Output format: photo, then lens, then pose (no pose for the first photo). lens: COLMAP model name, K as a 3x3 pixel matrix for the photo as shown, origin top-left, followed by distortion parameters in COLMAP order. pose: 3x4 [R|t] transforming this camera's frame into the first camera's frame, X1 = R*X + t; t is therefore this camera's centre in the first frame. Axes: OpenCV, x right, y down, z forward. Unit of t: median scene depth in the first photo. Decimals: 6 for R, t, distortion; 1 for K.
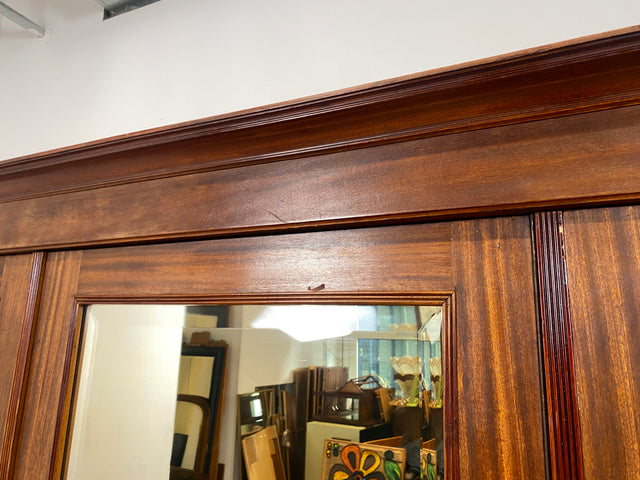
lens RADIAL K [[493.2, 0, 318.7], [0, 493.2, 238.5], [0, 0, 1]] dist [0.009478, -0.005580]
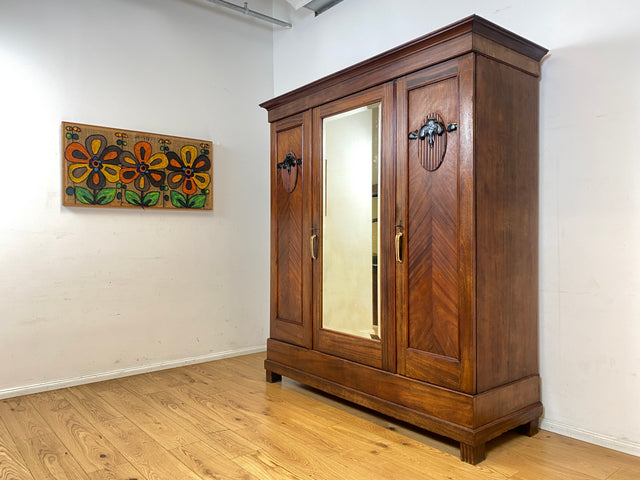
lens RADIAL K [[490.3, 0, 318.4], [0, 490.3, 235.9], [0, 0, 1]] dist [0.057386, -0.080114]
pose [[0.900900, -0.036317, -0.432505, 1.929260], [0.117567, 0.979658, 0.162629, 0.638487], [0.417801, -0.197360, 0.886843, -4.429445]]
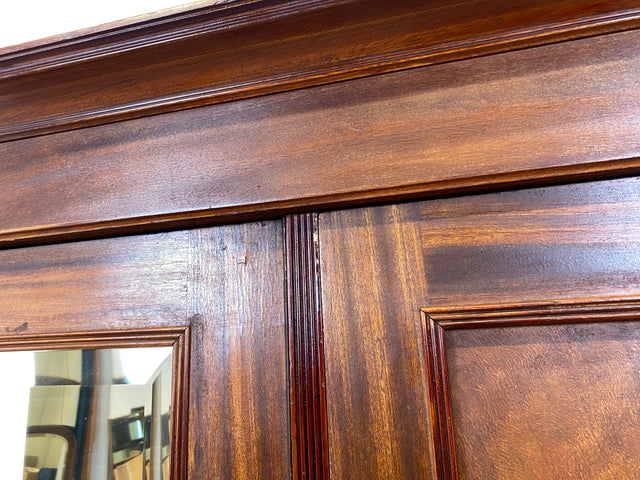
lens RADIAL K [[489.6, 0, 318.1], [0, 489.6, 240.3], [0, 0, 1]] dist [0.047193, -0.054641]
pose [[0.979345, -0.032850, 0.199512, 0.319445], [0.033118, 0.999449, 0.001990, -0.014310], [-0.199468, 0.004658, 0.979893, 0.251386]]
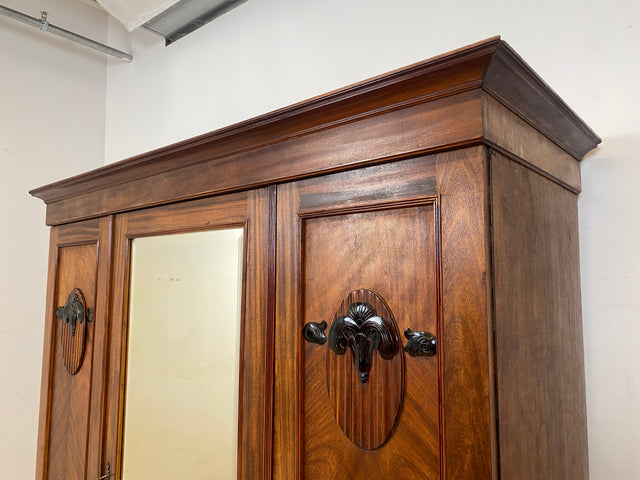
lens RADIAL K [[489.6, 0, 318.1], [0, 489.6, 240.3], [0, 0, 1]] dist [0.047193, -0.054641]
pose [[0.964683, -0.051149, -0.258399, 1.186843], [0.079854, 0.991591, 0.101839, -0.011269], [0.251017, -0.118877, 0.960655, -1.143747]]
